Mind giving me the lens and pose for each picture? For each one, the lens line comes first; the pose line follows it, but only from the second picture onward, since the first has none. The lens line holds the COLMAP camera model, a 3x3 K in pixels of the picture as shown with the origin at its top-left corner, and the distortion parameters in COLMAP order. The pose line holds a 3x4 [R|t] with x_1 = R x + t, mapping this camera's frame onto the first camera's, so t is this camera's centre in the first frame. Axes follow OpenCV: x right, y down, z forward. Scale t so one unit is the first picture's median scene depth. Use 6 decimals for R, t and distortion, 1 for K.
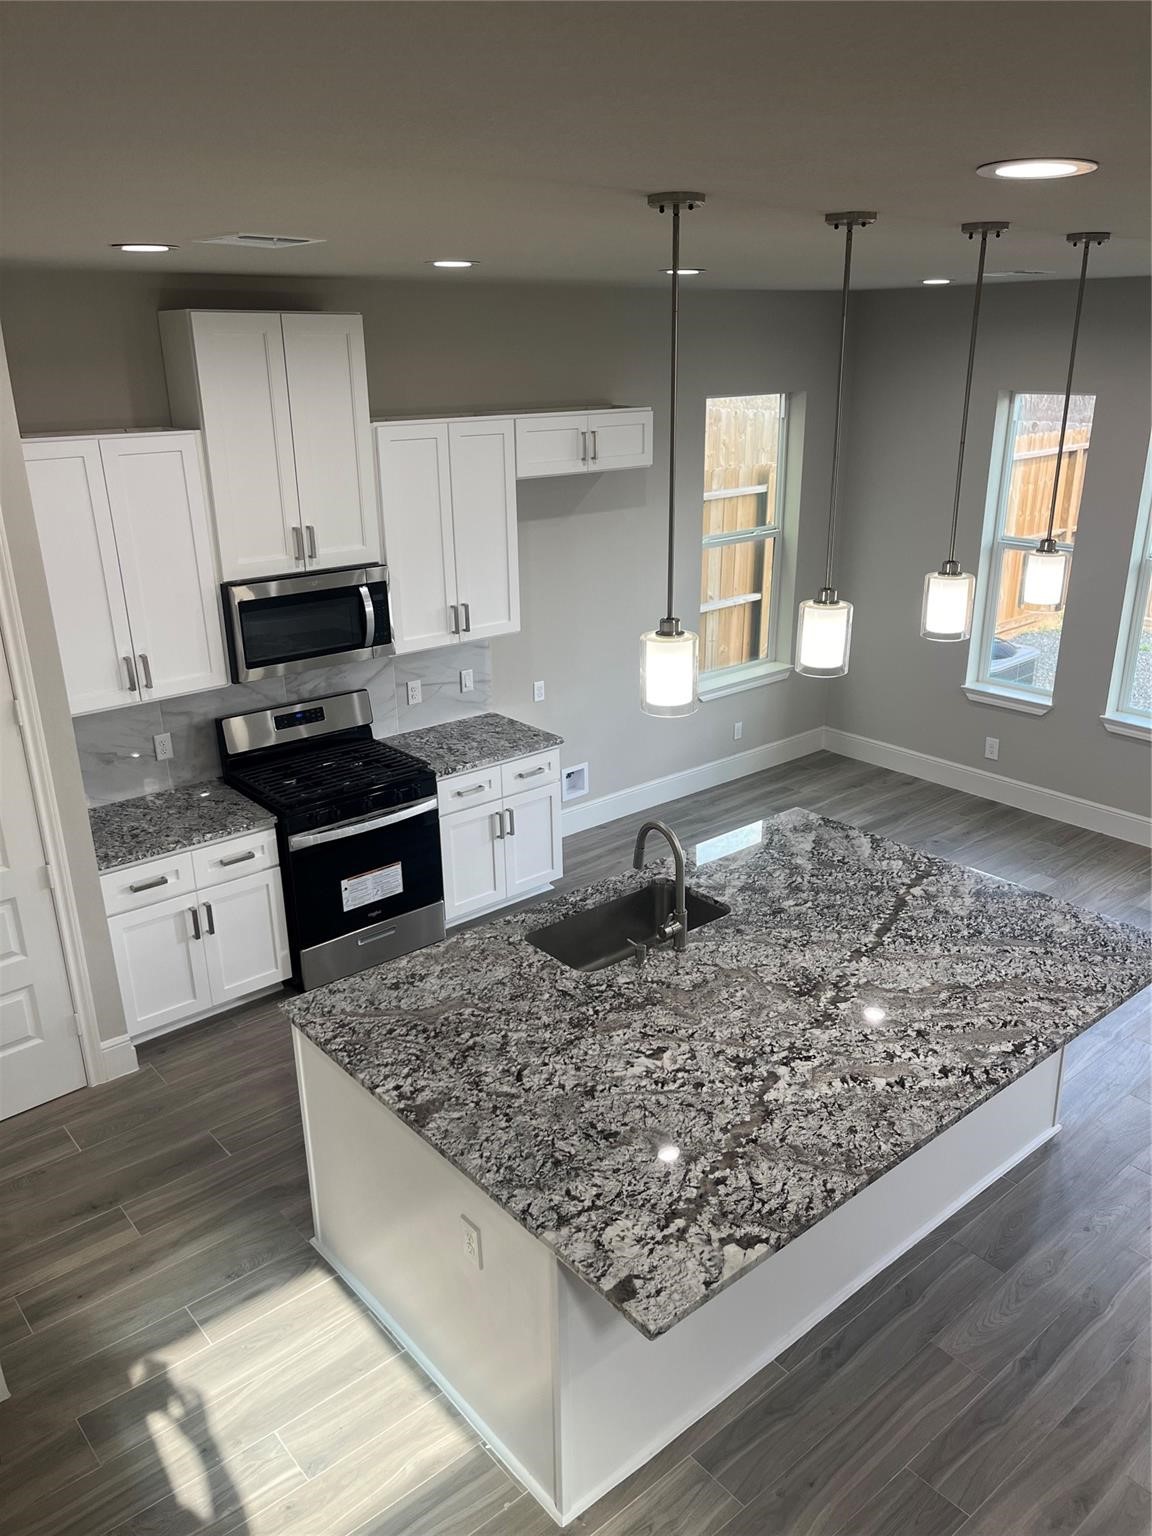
lens RADIAL K [[1174.9, 0, 576.0], [0, 1174.9, 768.0], [0, 0, 1]] dist [0.077432, -0.001496]
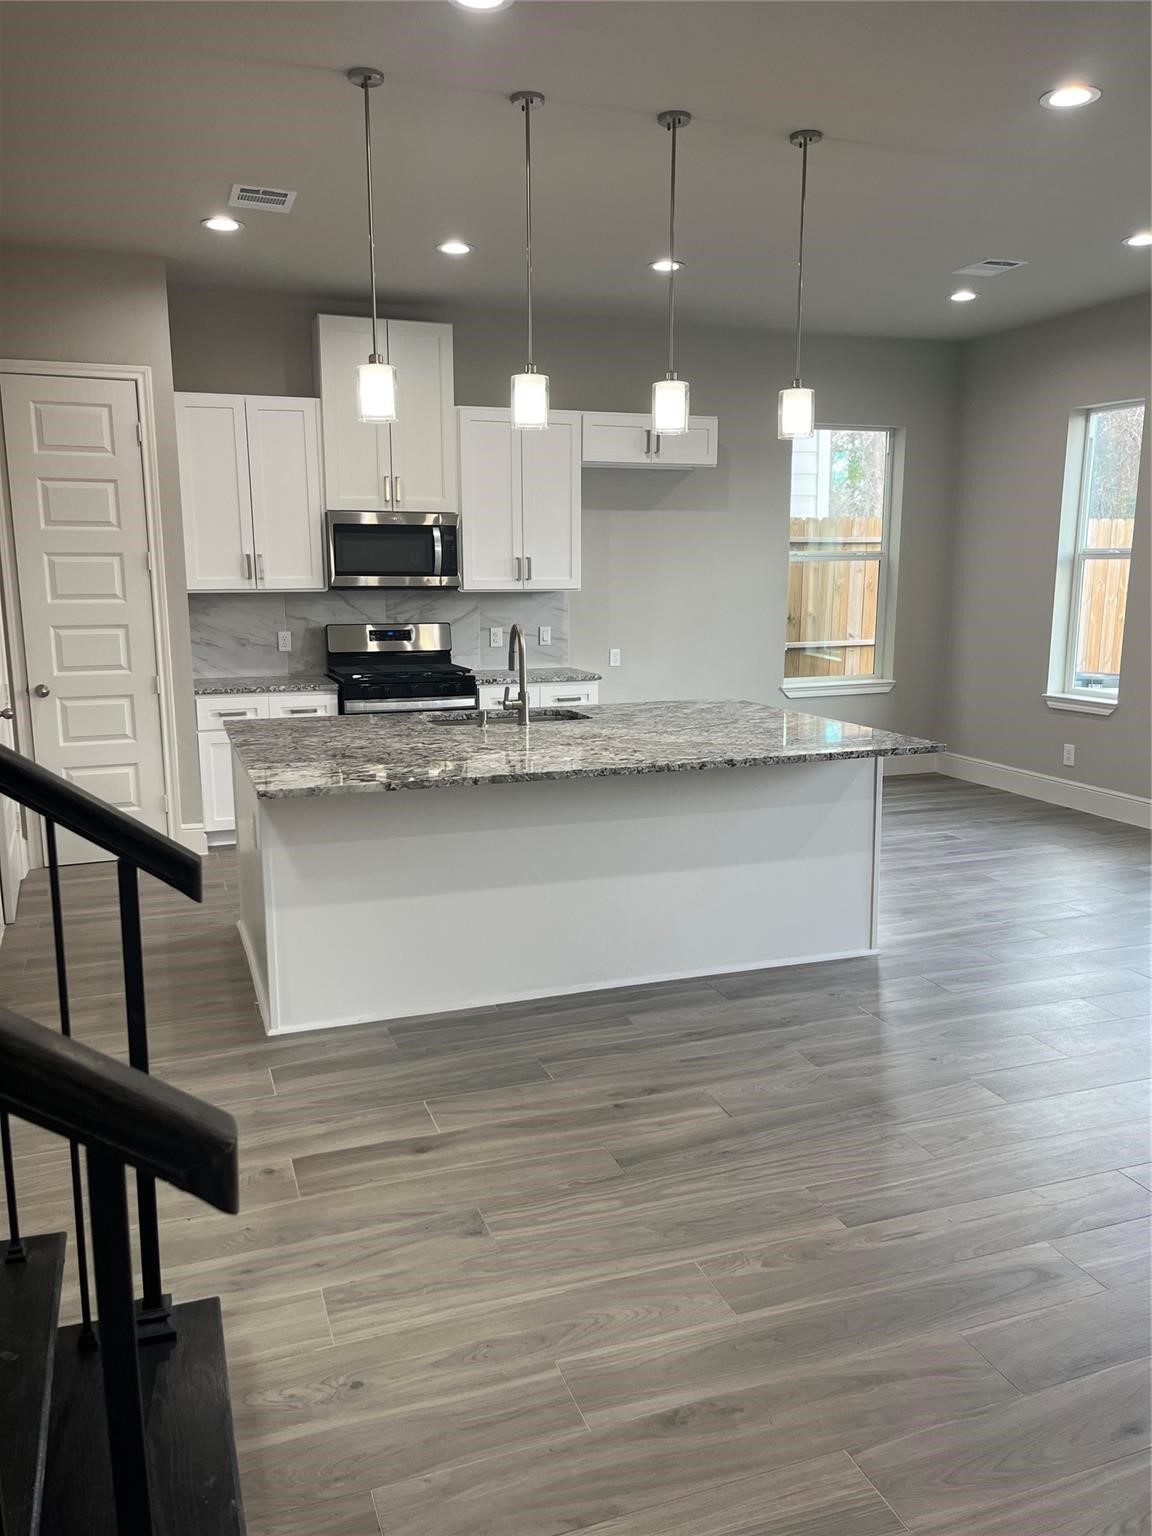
lens RADIAL K [[1174.9, 0, 576.0], [0, 1174.9, 768.0], [0, 0, 1]] dist [0.077432, -0.001496]
pose [[0.933500, 0.069732, -0.351732, 0.428257], [-0.133324, 0.978082, -0.159936, 0.285508], [0.332870, 0.196194, 0.922337, -0.086825]]
